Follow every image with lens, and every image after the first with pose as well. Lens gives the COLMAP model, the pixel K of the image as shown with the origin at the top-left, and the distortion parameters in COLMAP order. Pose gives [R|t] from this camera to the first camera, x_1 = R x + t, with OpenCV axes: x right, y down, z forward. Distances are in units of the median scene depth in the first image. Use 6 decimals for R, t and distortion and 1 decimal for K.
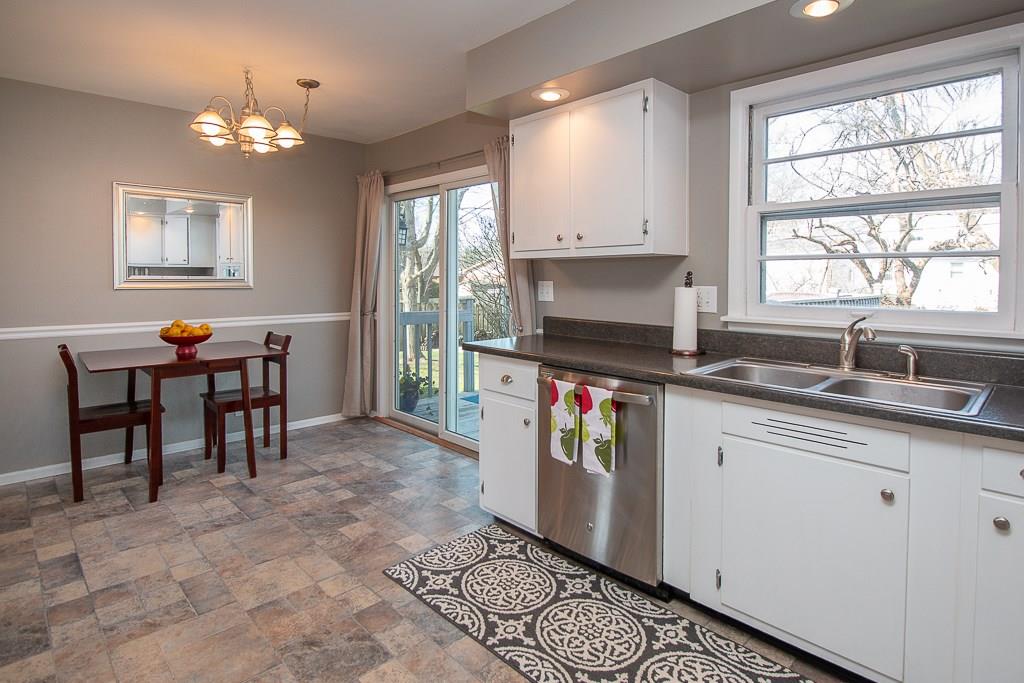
lens RADIAL K [[560.2, 0, 545.3], [0, 560.2, 315.1], [0, 0, 1]] dist [-0.000083, -0.001684]
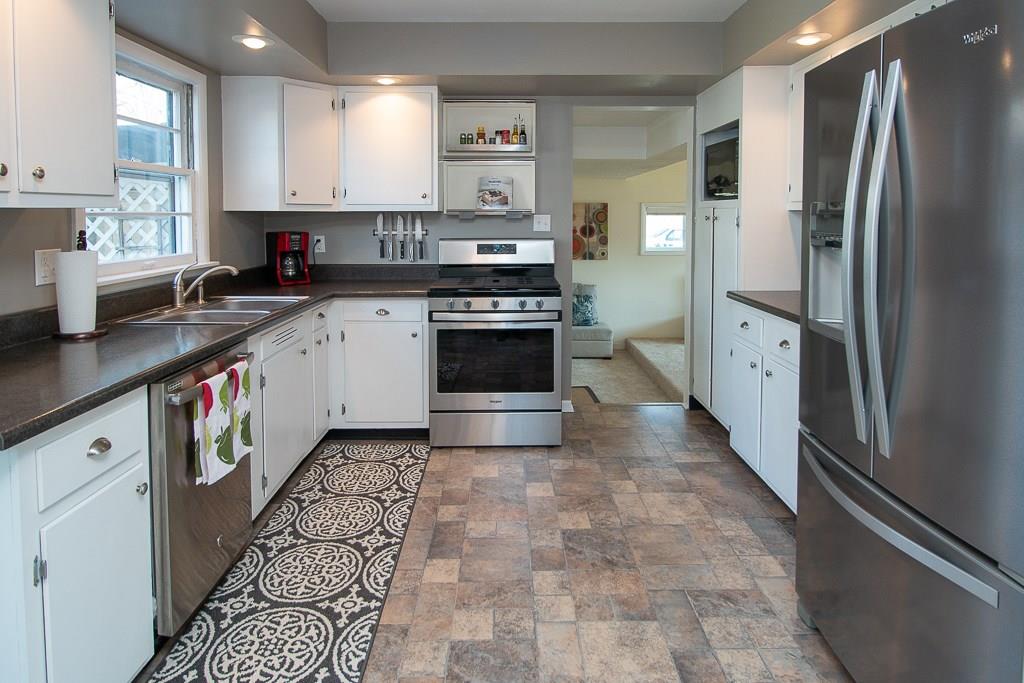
lens RADIAL K [[625.9, 0, 511.5], [0, 625.9, 273.1], [0, 0, 1]] dist [0.000908, -0.002213]
pose [[-0.711049, -0.058484, 0.700706, -0.979337], [0.058828, 0.988093, 0.142167, -0.130564], [-0.700678, 0.142308, -0.699142, 1.483818]]
